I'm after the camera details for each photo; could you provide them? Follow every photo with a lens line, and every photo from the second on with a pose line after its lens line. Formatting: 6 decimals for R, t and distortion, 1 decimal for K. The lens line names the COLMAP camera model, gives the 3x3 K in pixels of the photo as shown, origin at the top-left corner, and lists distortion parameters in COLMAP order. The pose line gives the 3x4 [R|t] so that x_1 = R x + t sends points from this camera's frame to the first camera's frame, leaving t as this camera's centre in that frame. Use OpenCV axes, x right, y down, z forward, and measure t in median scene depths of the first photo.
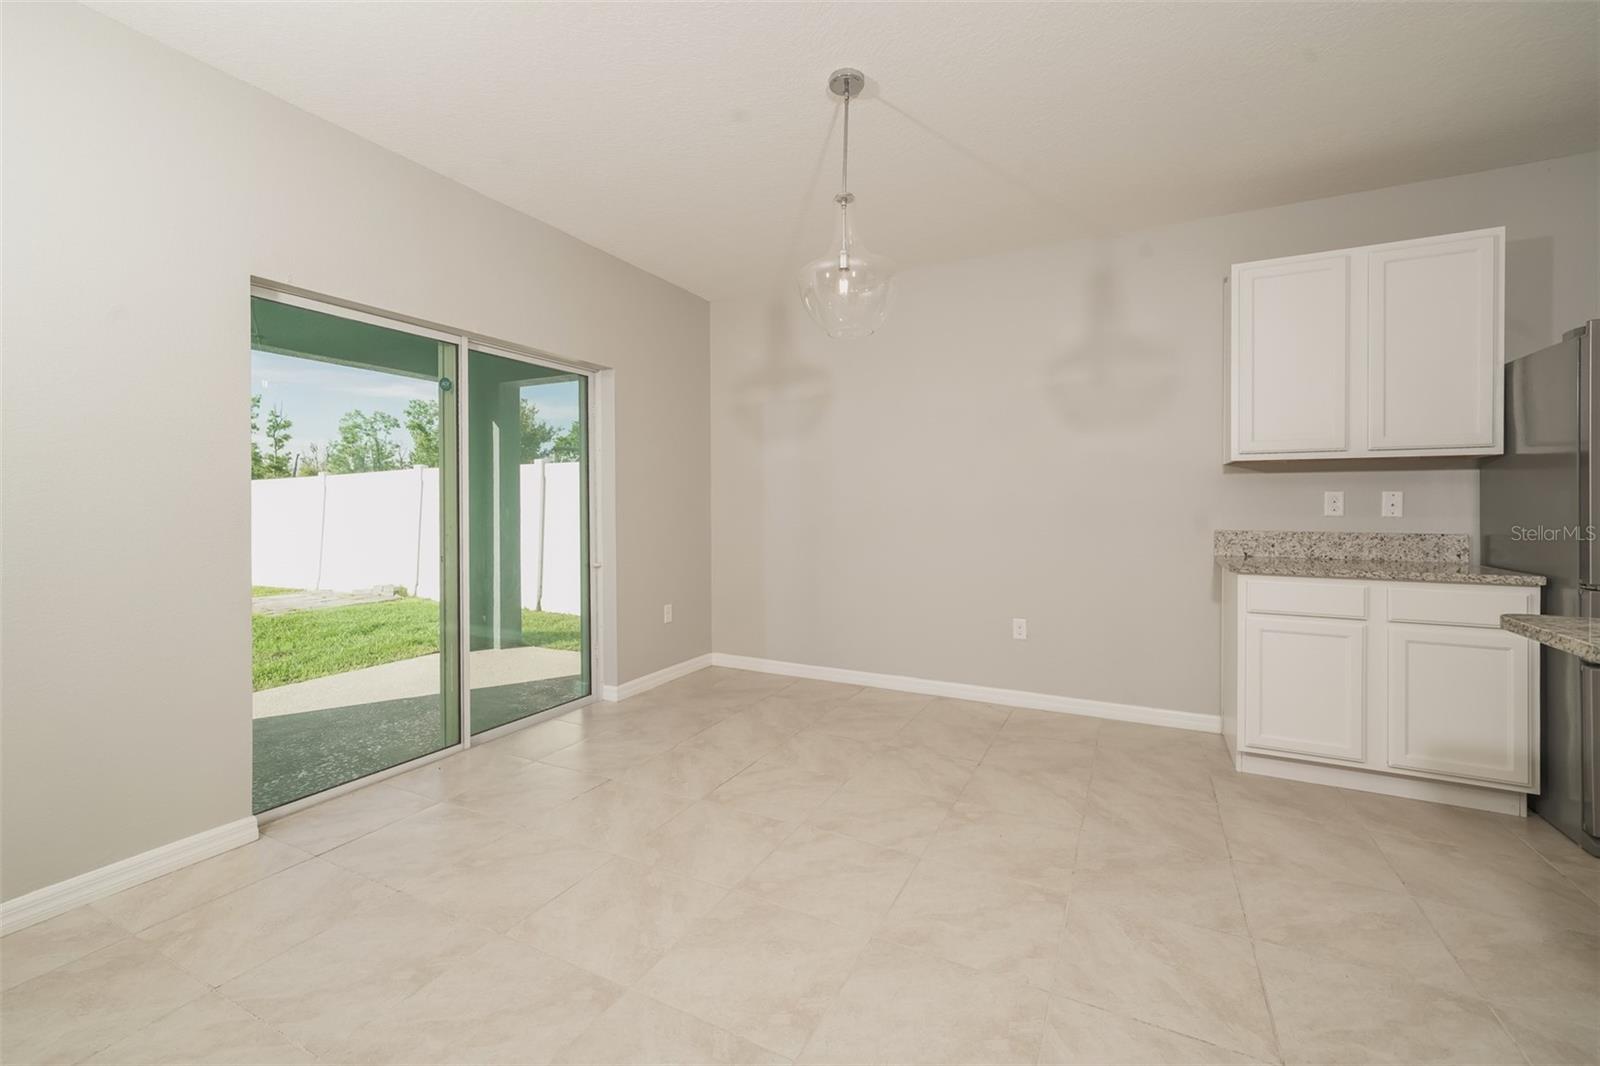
lens RADIAL K [[665.9, 0, 800.9], [0, 665.9, 513.6], [0, 0, 1]] dist [0.001785, 0.001058]
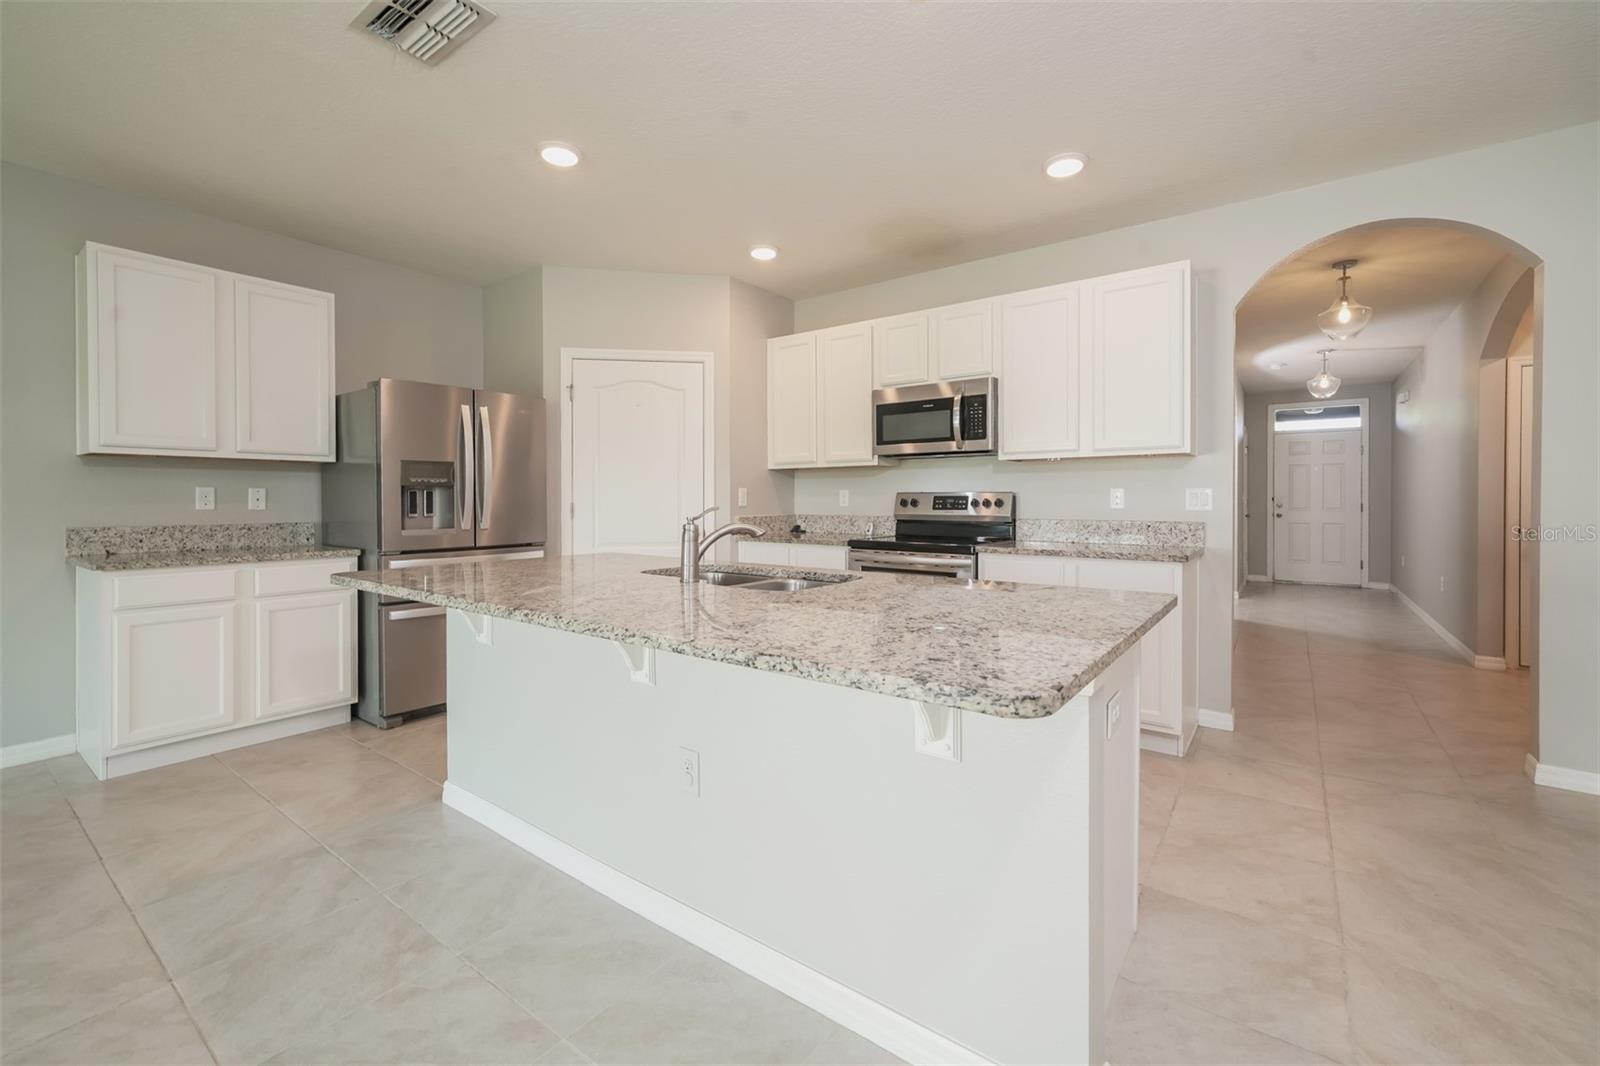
lens RADIAL K [[659.5, 0, 794.2], [0, 659.5, 498.8], [0, 0, 1]] dist [0.000219, 0.000261]
pose [[0.161656, 0.002738, 0.986843, -0.097468], [0.014251, 0.999885, -0.005108, 0.004580], [-0.986744, 0.014889, 0.161599, -0.109614]]
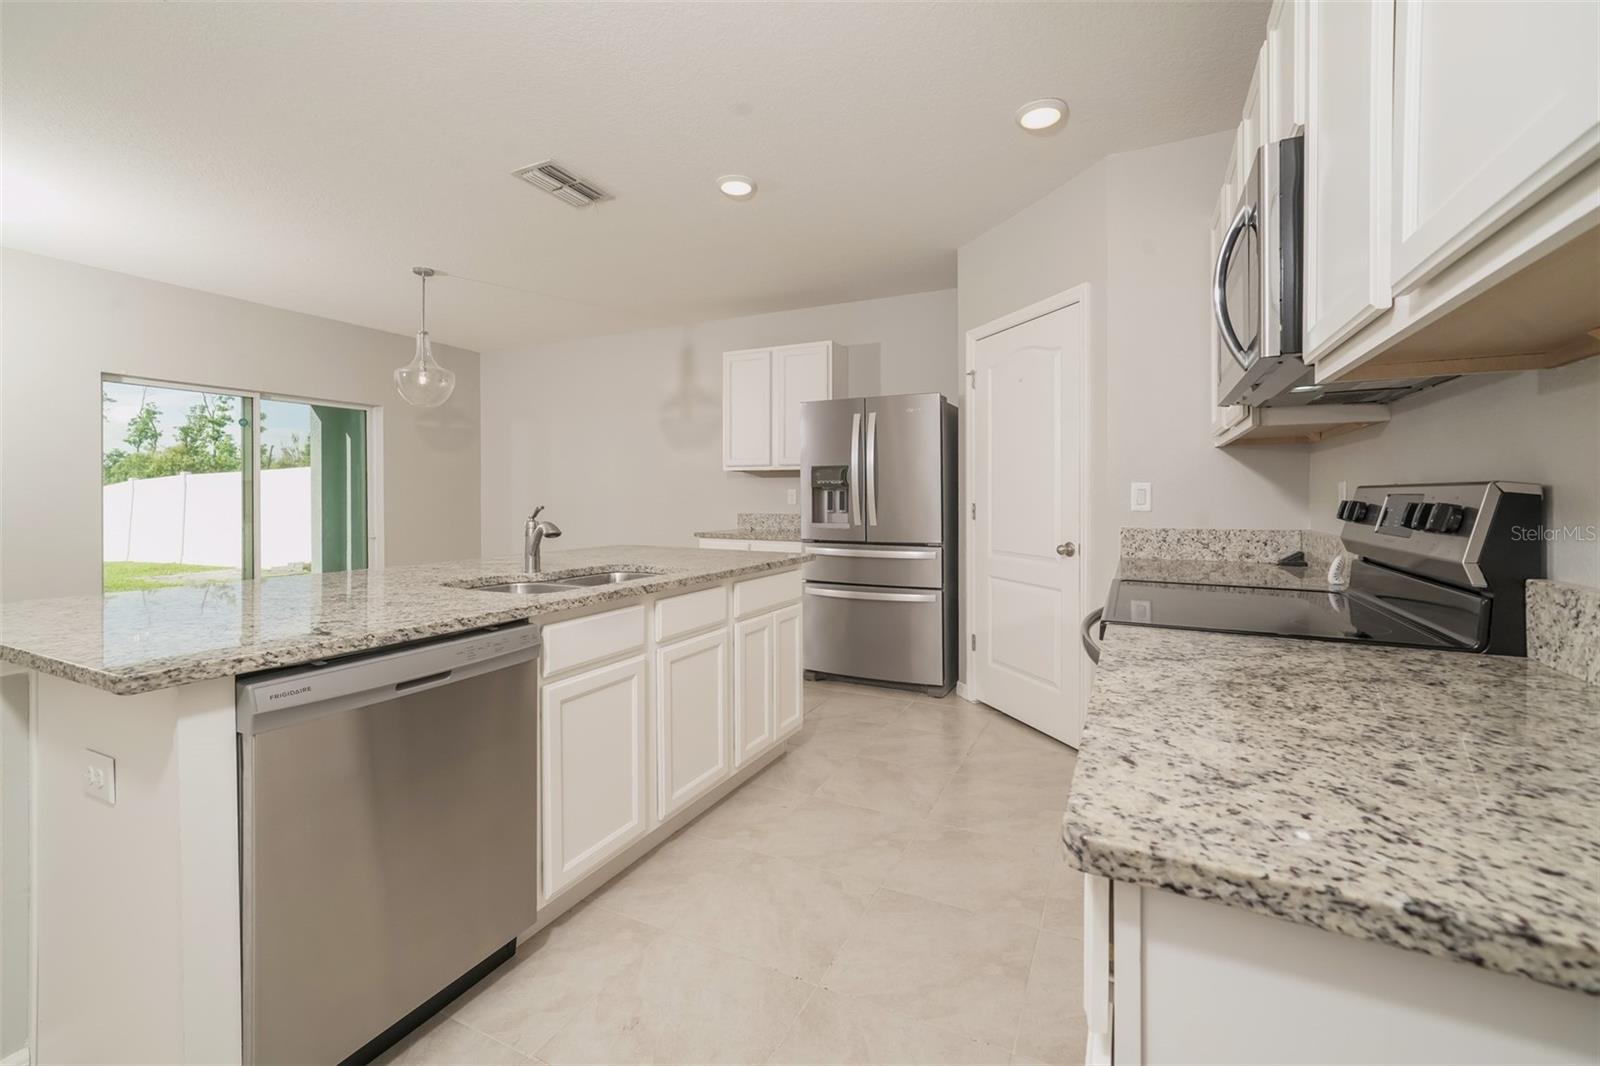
lens RADIAL K [[661.7, 0, 799.1], [0, 661.7, 497.8], [0, 0, 1]] dist [0.000602, 0.000128]
pose [[0.999840, 0.001509, 0.017826, 0.767350], [-0.001327, 0.999947, -0.010180, 0.003767], [-0.017841, 0.010154, 0.999789, -0.614464]]
